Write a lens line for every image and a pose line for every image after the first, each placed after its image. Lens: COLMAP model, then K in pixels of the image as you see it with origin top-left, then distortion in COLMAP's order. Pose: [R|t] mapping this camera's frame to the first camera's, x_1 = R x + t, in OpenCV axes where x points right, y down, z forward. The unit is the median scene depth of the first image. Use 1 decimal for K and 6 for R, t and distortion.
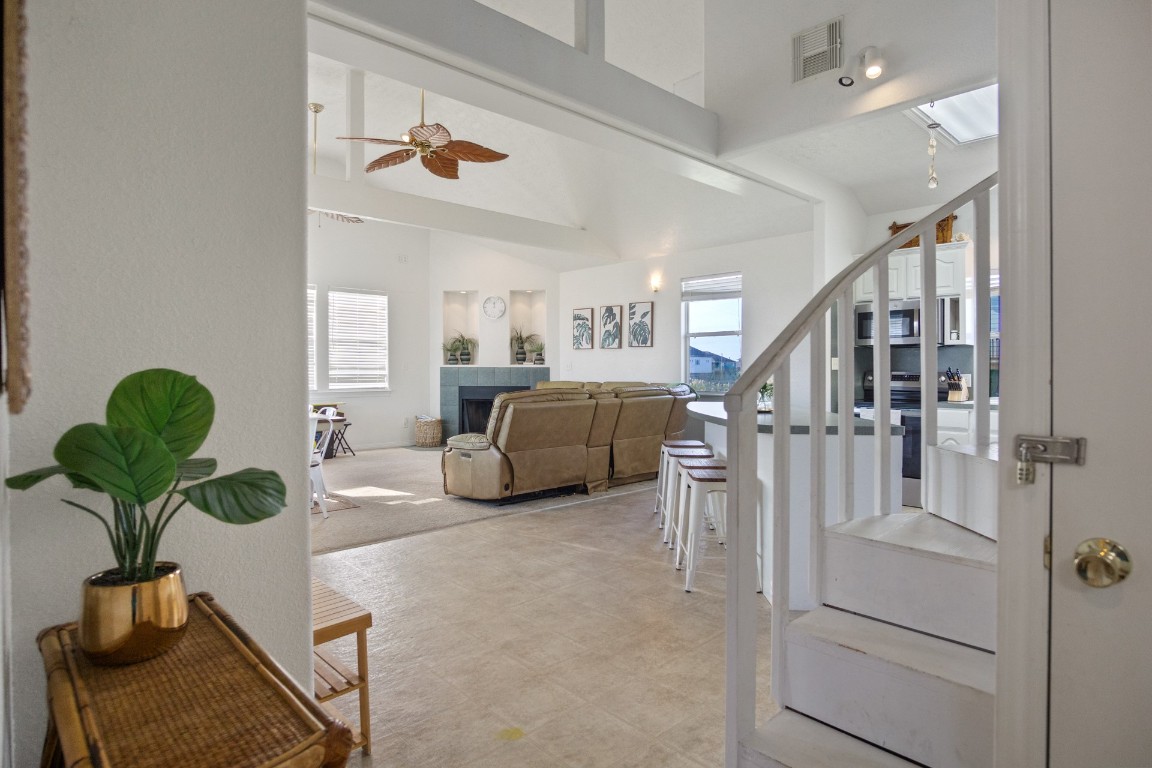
lens RADIAL K [[626.7, 0, 579.4], [0, 626.7, 374.8], [0, 0, 1]] dist [-0.024524, 0.000117]
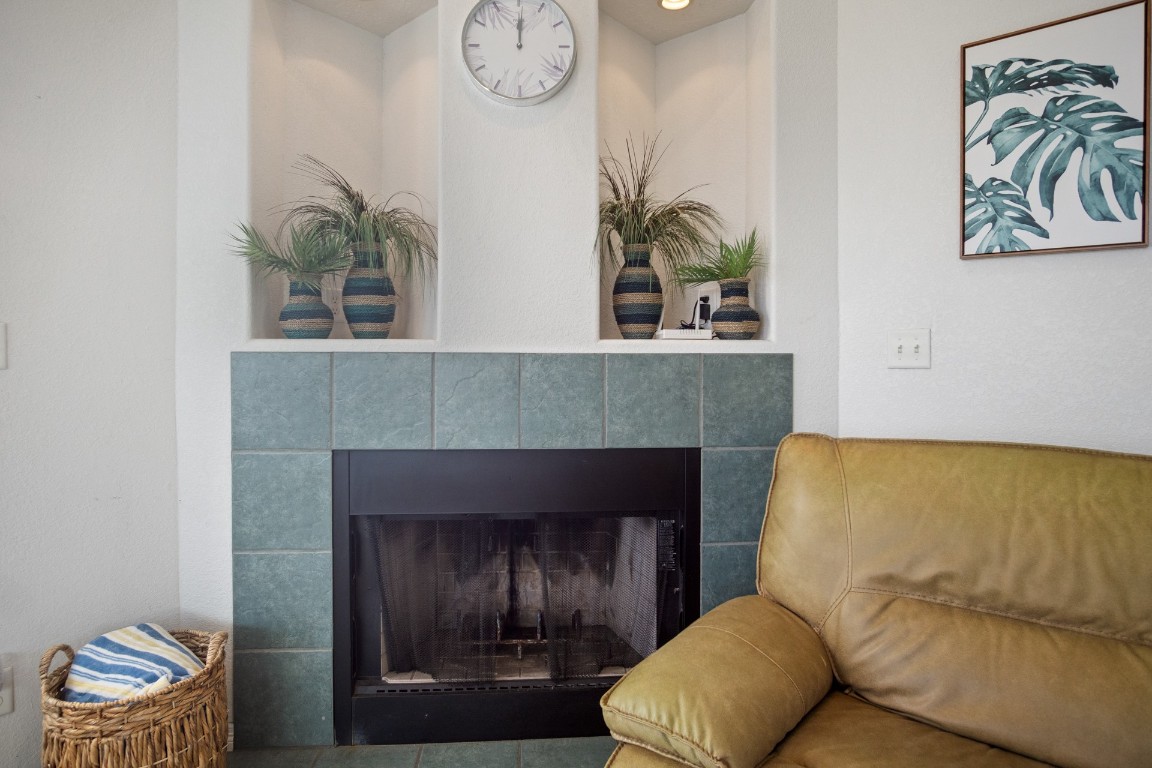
lens RADIAL K [[660.5, 0, 577.4], [0, 660.5, 350.0], [0, 0, 1]] dist [-0.002338, -0.000330]
pose [[0.994736, 0.001517, 0.102459, -0.176628], [-0.001860, 0.999993, 0.003248, -0.017181], [-0.102453, -0.003421, 0.994732, 1.006903]]
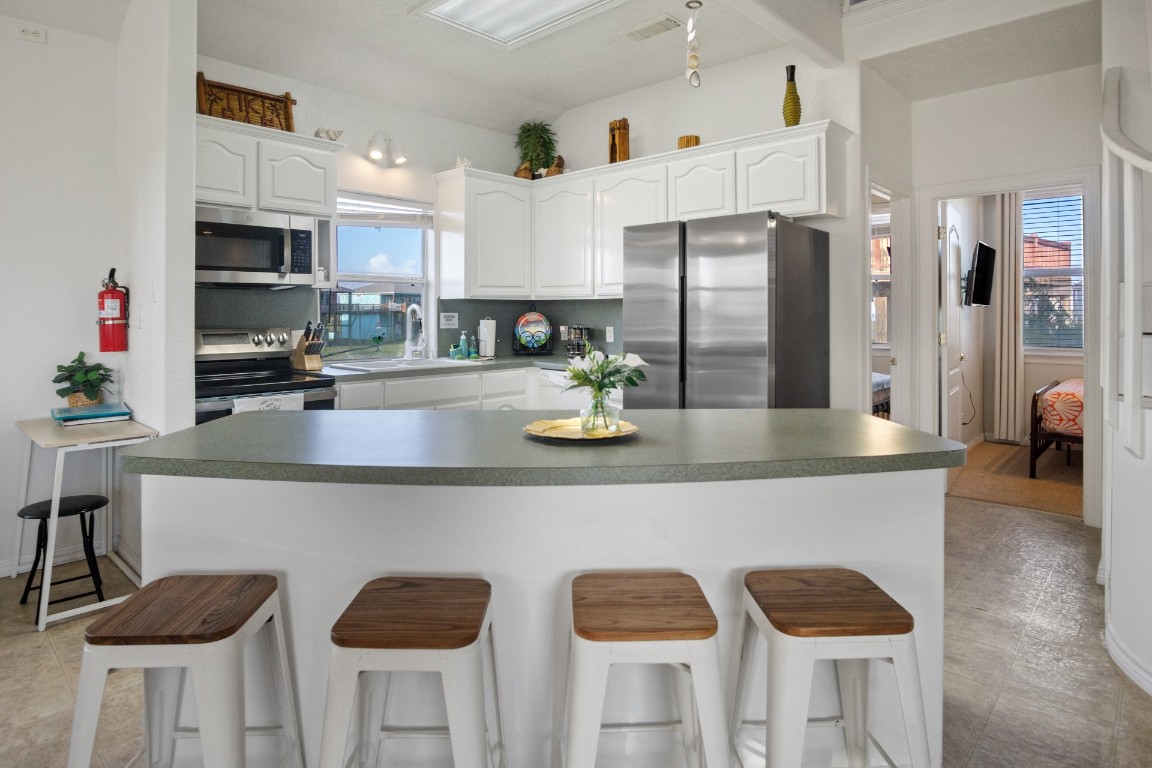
lens RADIAL K [[643.4, 0, 578.1], [0, 643.4, 309.7], [0, 0, 1]] dist [-0.021142, 0.000511]
pose [[-0.066476, 0.004092, 0.997780, -0.088707], [0.006746, 0.999971, -0.003652, -0.014357], [-0.997765, 0.006488, -0.066502, 0.545791]]
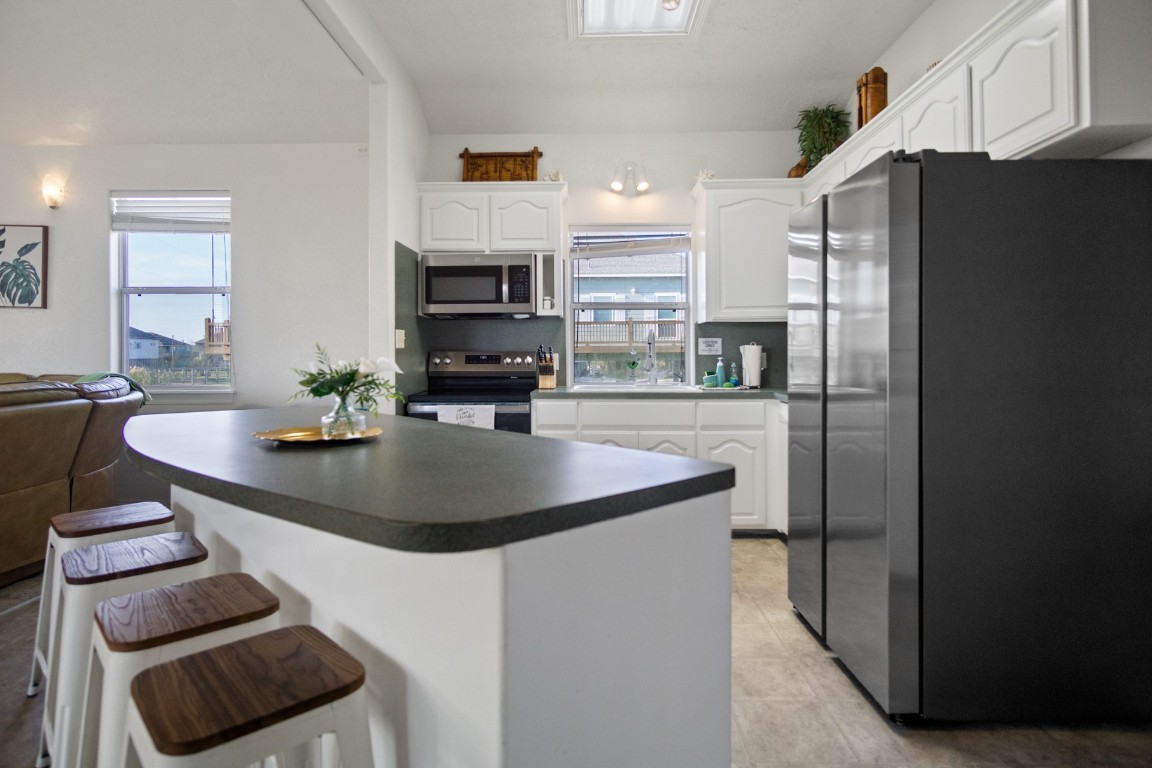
lens RADIAL K [[629.3, 0, 578.9], [0, 629.3, 355.1], [0, 0, 1]] dist [0.001604, 0.000918]
pose [[0.698888, -0.003917, 0.715221, 0.052093], [0.009125, 0.999952, -0.003441, 0.002474], [-0.715173, 0.008931, 0.698890, 0.306090]]
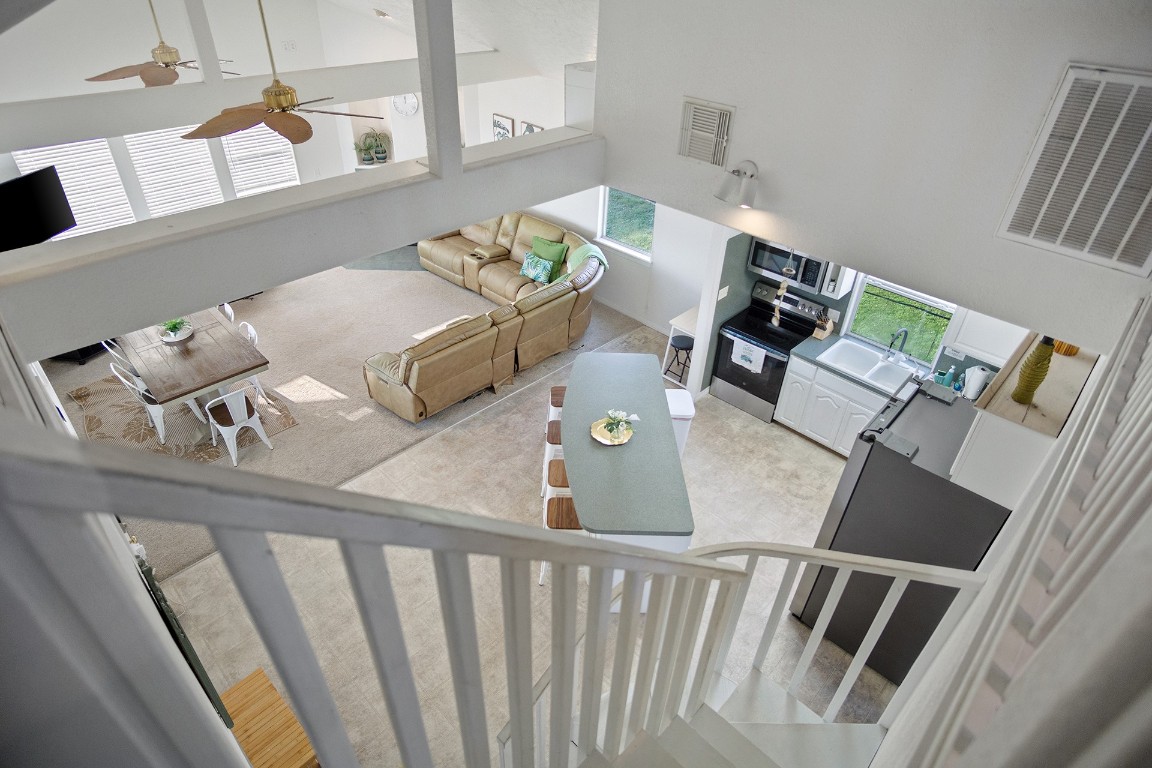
lens RADIAL K [[629.2, 0, 576.0], [0, 629.2, 384.0], [0, 0, 1]] dist [-0.021587, 0.002759]
pose [[0.998541, 0.001005, 0.053986, 0.076547], [-0.031821, 0.818704, 0.573333, -0.380543], [-0.043623, -0.574214, 0.817542, 0.030512]]
